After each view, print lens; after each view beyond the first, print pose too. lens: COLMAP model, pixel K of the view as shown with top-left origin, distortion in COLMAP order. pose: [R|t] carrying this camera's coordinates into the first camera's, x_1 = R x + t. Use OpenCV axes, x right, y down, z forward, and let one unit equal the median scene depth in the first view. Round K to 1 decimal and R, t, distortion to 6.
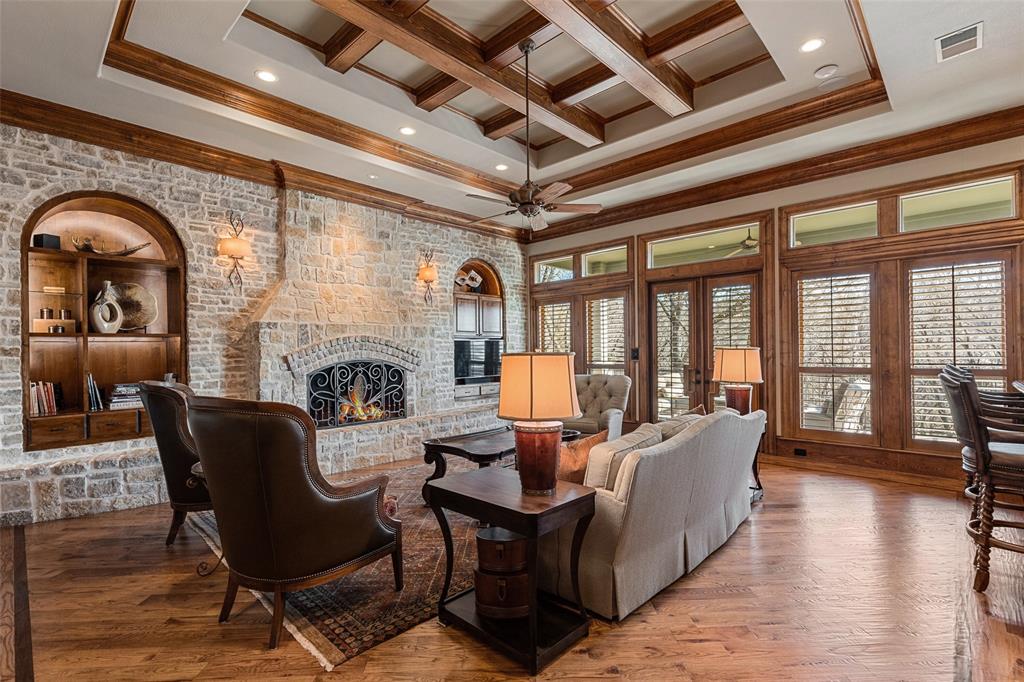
lens RADIAL K [[466.5, 0, 514.4], [0, 466.5, 344.4], [0, 0, 1]] dist [0.003044, 0.000193]
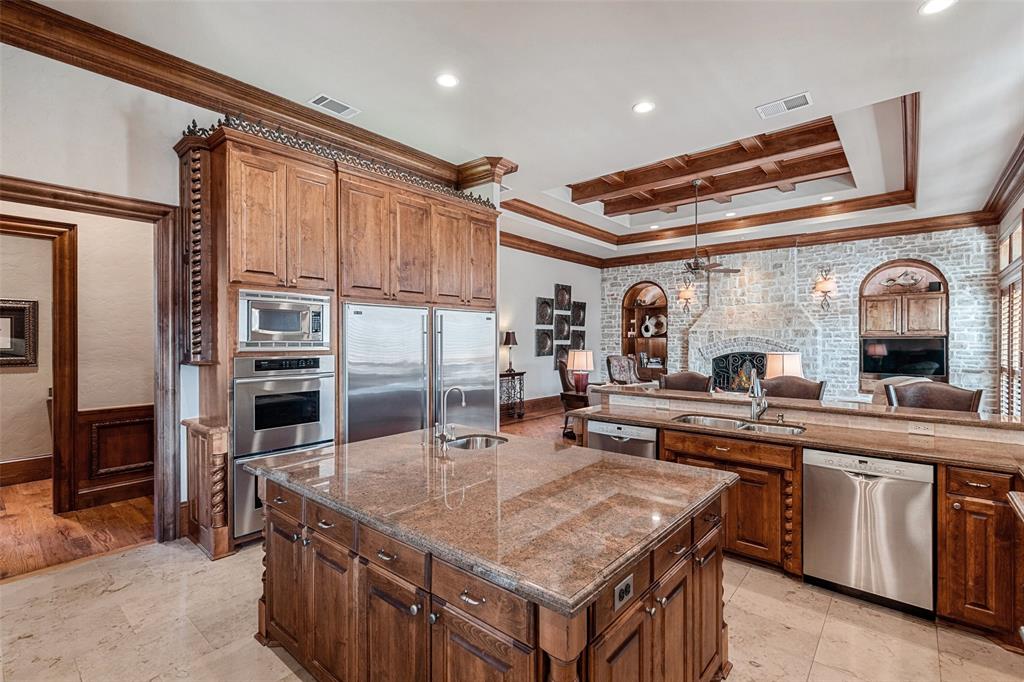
lens RADIAL K [[466.5, 0, 511.8], [0, 466.5, 342.8], [0, 0, 1]] dist [0.003044, 0.000193]
pose [[0.047852, 0.013718, -0.998760, 0.892016], [0.003419, 0.999898, 0.013897, -0.016666], [0.998849, -0.004080, 0.047800, 0.093116]]
